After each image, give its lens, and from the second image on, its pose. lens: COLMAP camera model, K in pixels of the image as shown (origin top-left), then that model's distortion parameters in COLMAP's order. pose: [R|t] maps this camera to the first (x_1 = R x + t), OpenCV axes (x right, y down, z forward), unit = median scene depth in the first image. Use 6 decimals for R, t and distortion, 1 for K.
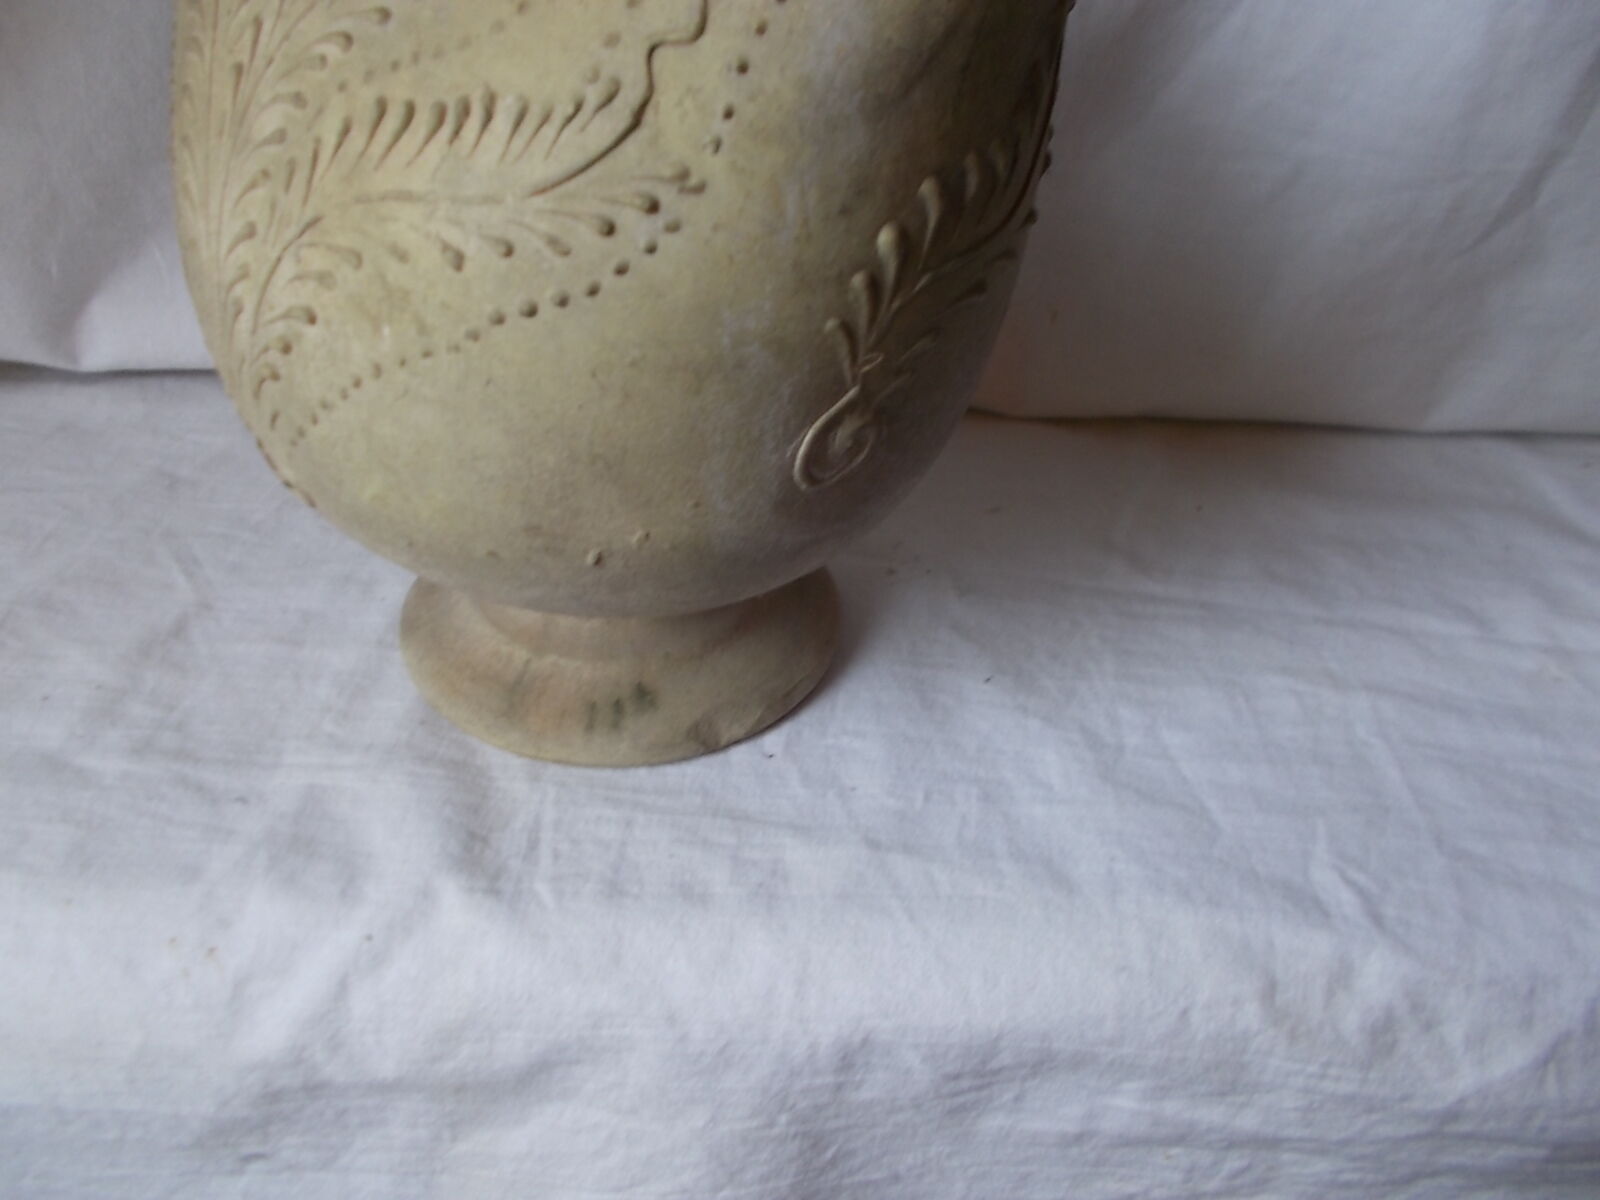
lens RADIAL K [[1206.9, 0, 792.9], [0, 1206.9, 582.7], [0, 0, 1]] dist [0.009786, -0.003732]
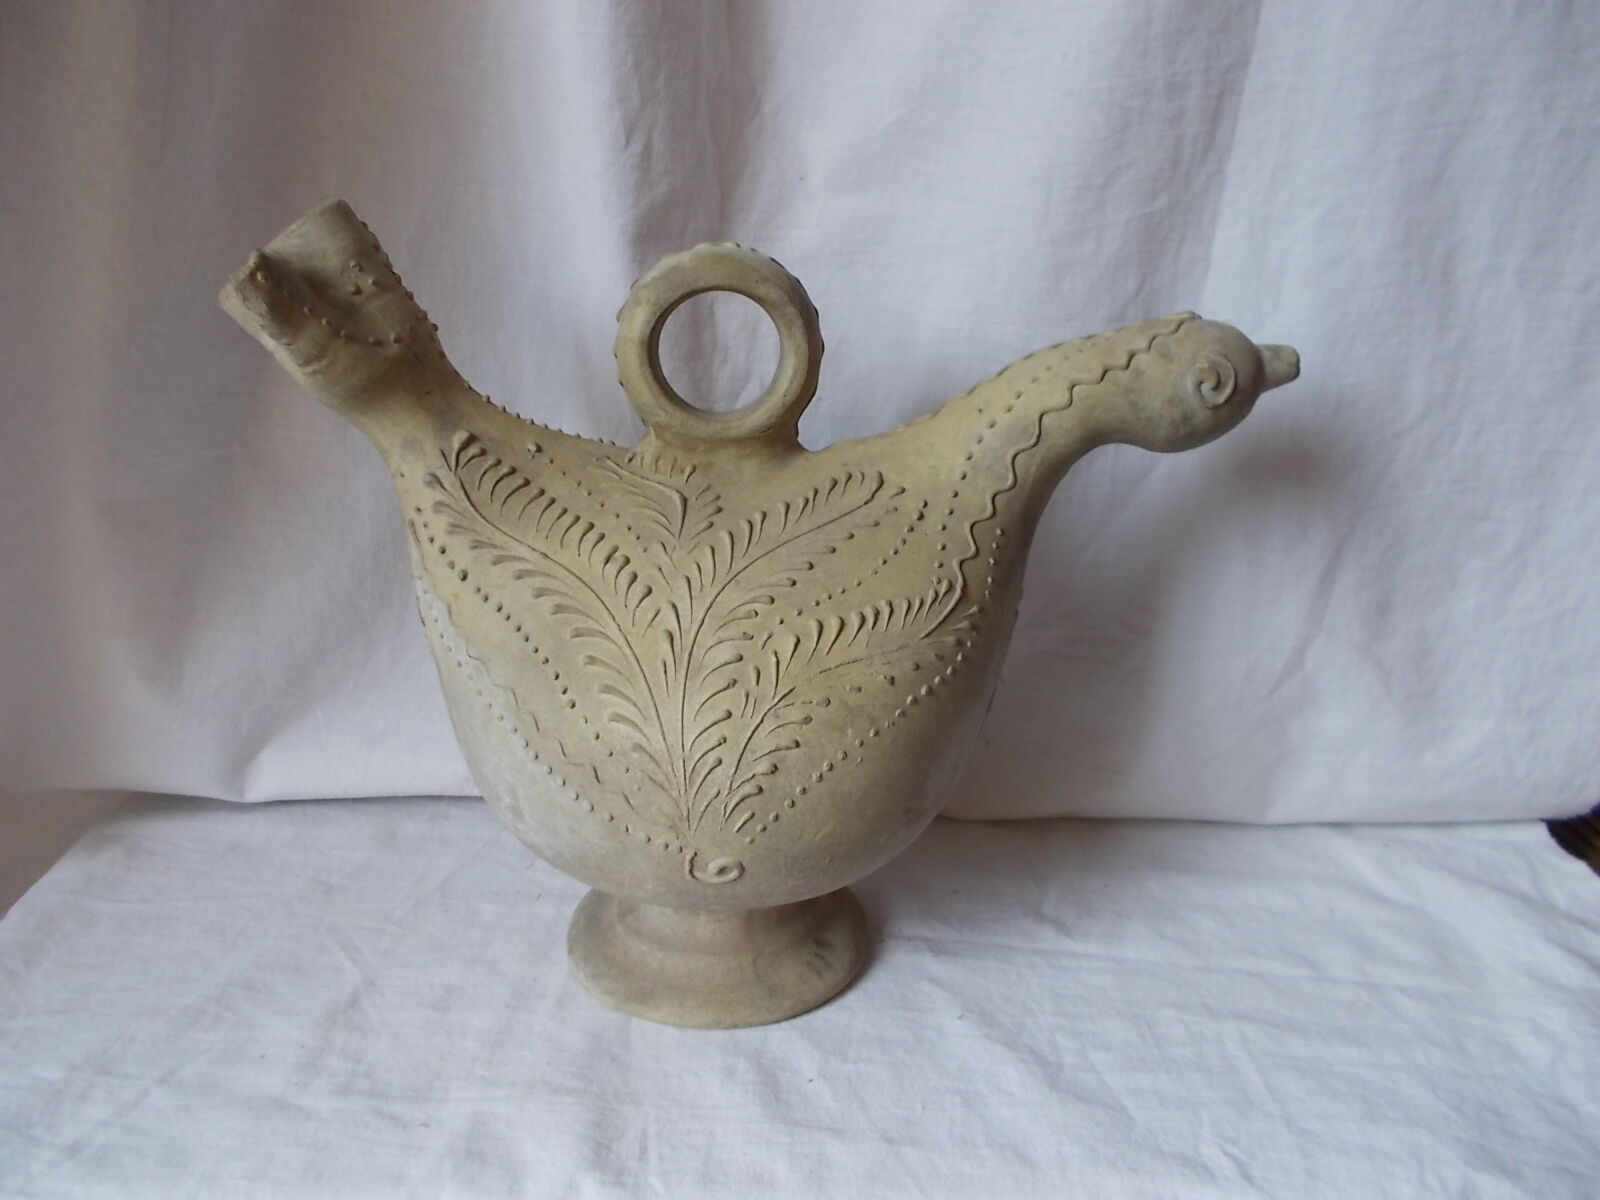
lens RADIAL K [[1206.9, 0, 792.9], [0, 1206.9, 582.7], [0, 0, 1]] dist [0.009786, -0.003732]
pose [[0.998508, -0.015530, 0.052359, -0.102536], [0.031296, 0.948406, -0.315511, 0.042388], [-0.044757, 0.316679, 0.947476, -0.493536]]
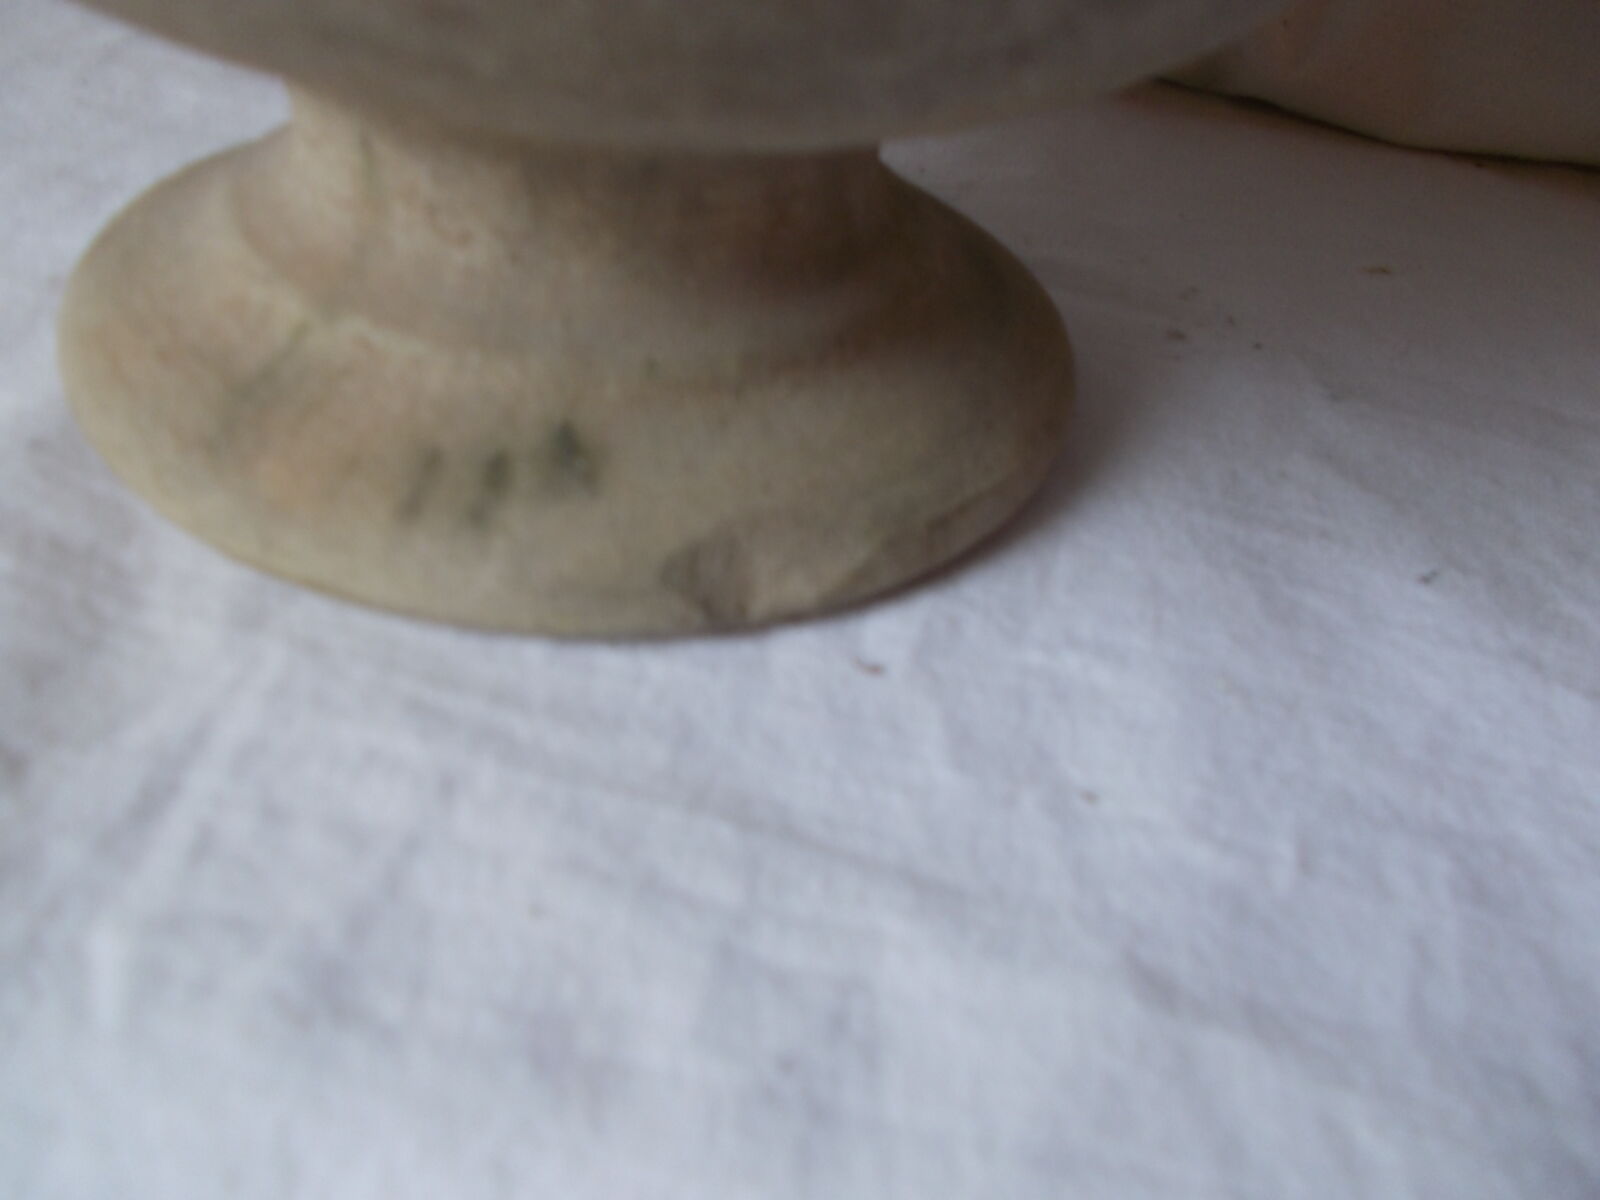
lens RADIAL K [[1206.9, 0, 792.9], [0, 1206.9, 582.7], [0, 0, 1]] dist [0.009786, -0.003732]
pose [[0.984155, 0.163972, -0.067464, -0.023604], [-0.159710, 0.985062, 0.064383, 0.100787], [0.077013, -0.052588, 0.995642, 0.648925]]
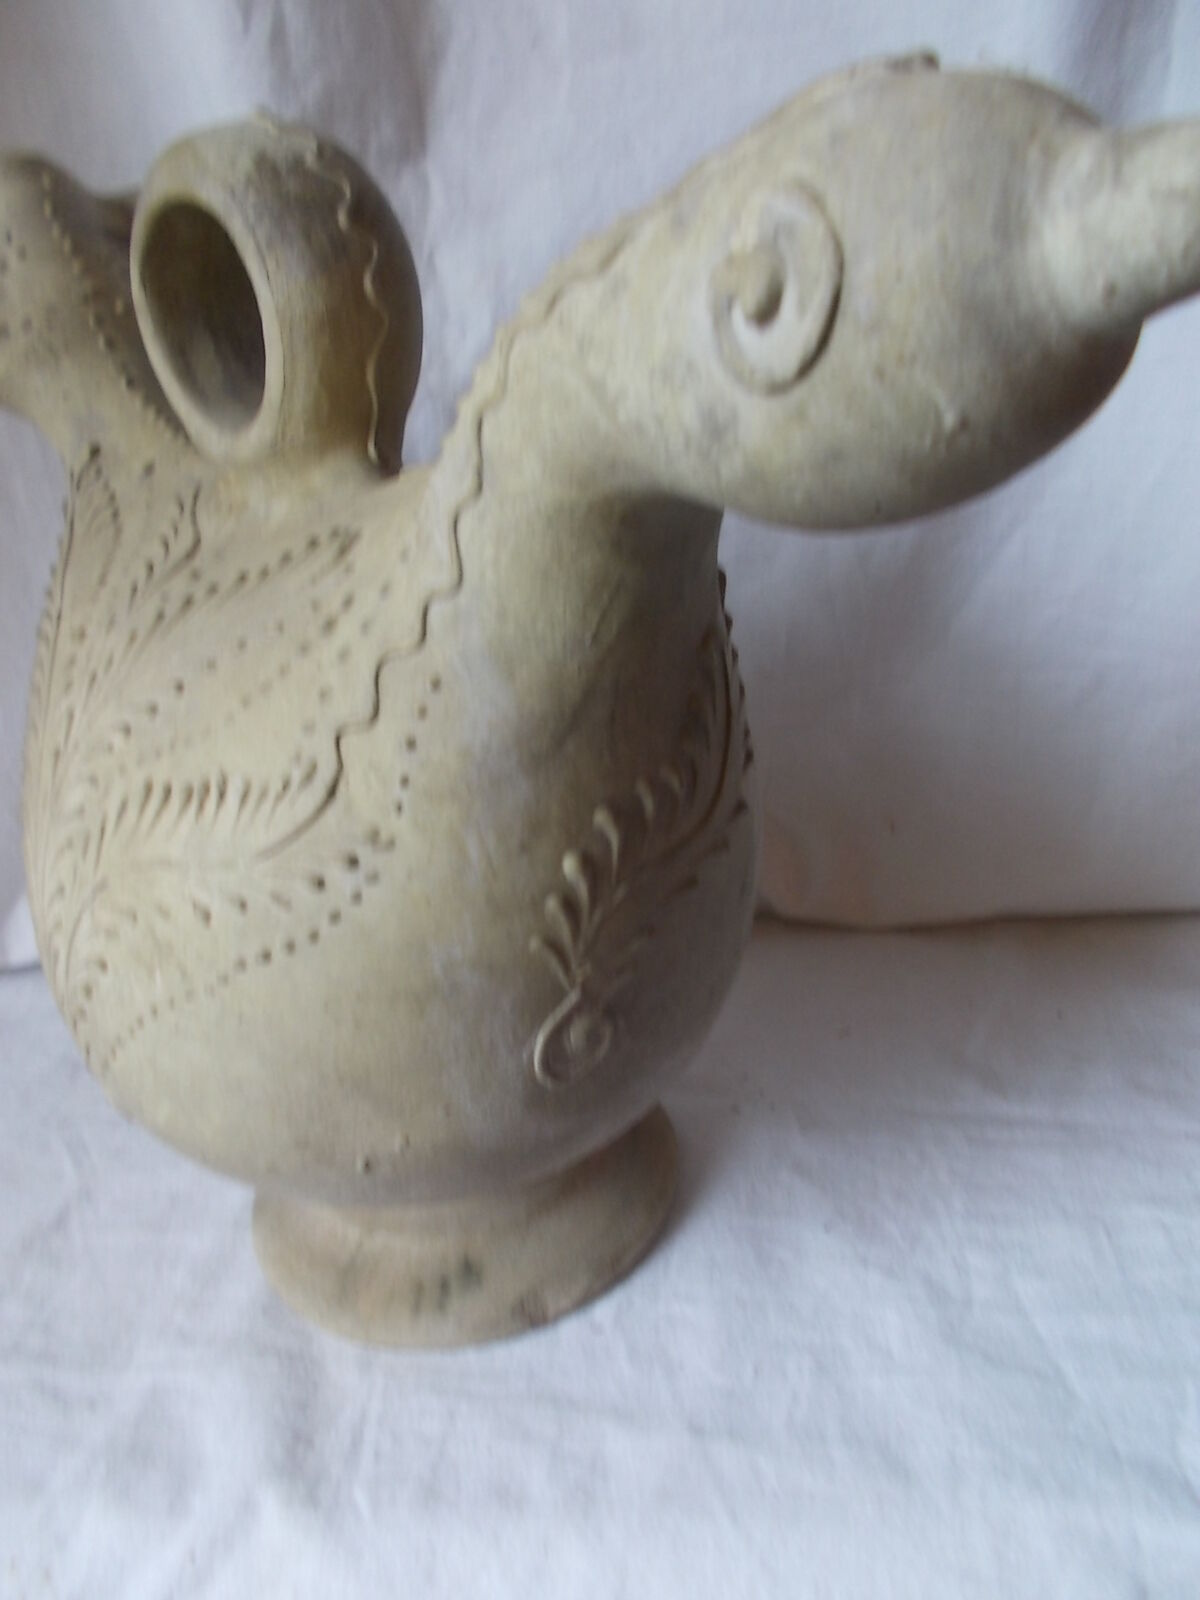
lens RADIAL K [[1206.9, 0, 591.6], [0, 1206.9, 807.7], [0, 0, 1]] dist [0.009786, -0.003732]
pose [[0.984948, -0.105525, -0.136903, 0.160771], [0.076173, 0.975953, -0.204240, -0.072788], [0.155164, 0.190738, 0.969300, -0.034913]]
